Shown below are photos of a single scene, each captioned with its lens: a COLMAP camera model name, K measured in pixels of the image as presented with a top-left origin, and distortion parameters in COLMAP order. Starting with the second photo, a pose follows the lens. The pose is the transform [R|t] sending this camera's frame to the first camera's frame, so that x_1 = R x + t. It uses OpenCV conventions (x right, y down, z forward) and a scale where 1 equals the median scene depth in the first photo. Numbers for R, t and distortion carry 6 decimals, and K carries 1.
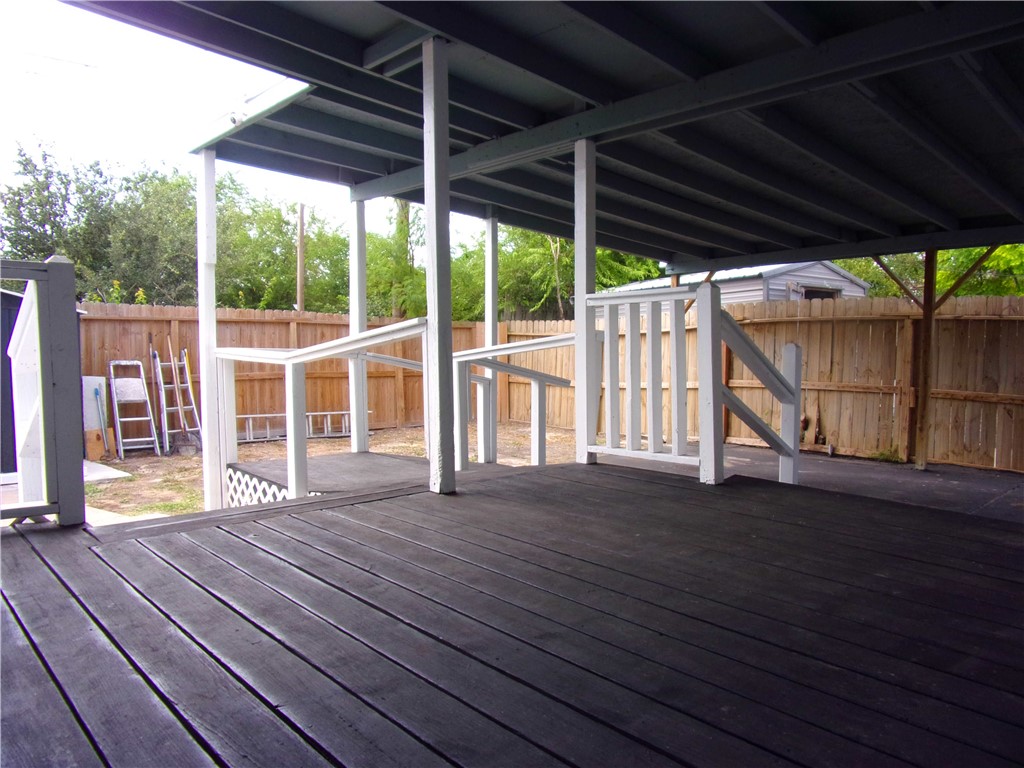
lens RADIAL K [[712.8, 0, 518.4], [0, 712.8, 382.3], [0, 0, 1]] dist [-0.056948, 0.023640]
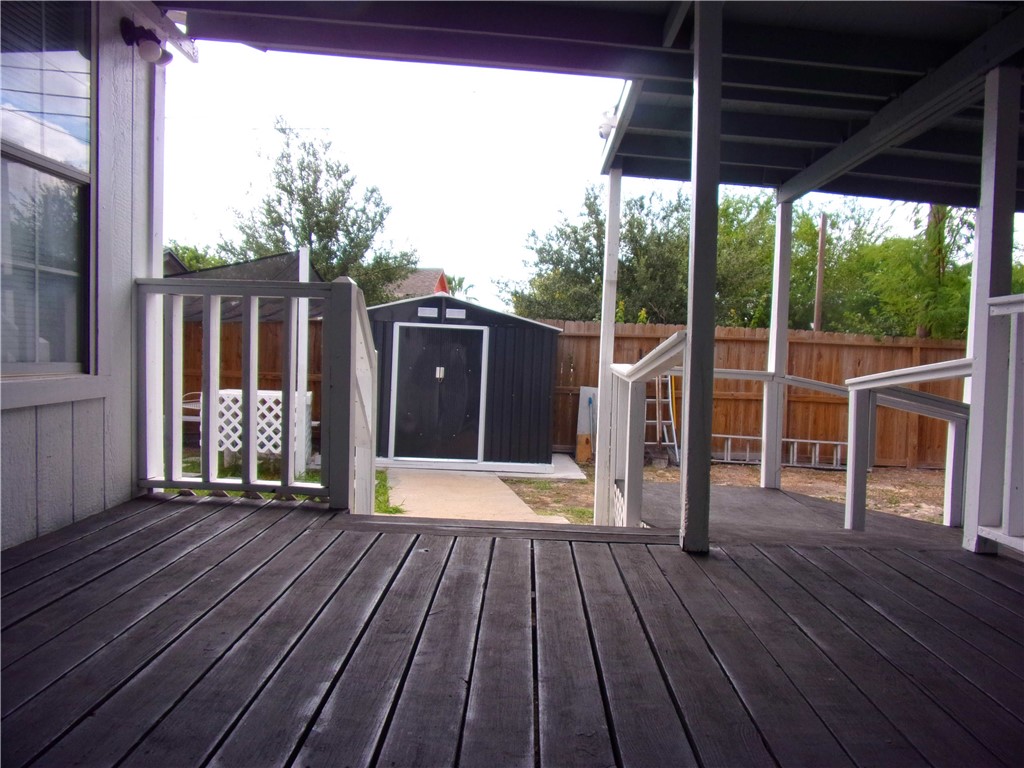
lens RADIAL K [[712.8, 0, 512.4], [0, 712.8, 384.3], [0, 0, 1]] dist [-0.056948, 0.023640]
pose [[0.709653, 0.050059, -0.702771, 0.241312], [-0.068196, 0.997670, 0.002202, -0.014721], [0.701244, 0.046364, 0.711413, 0.226674]]
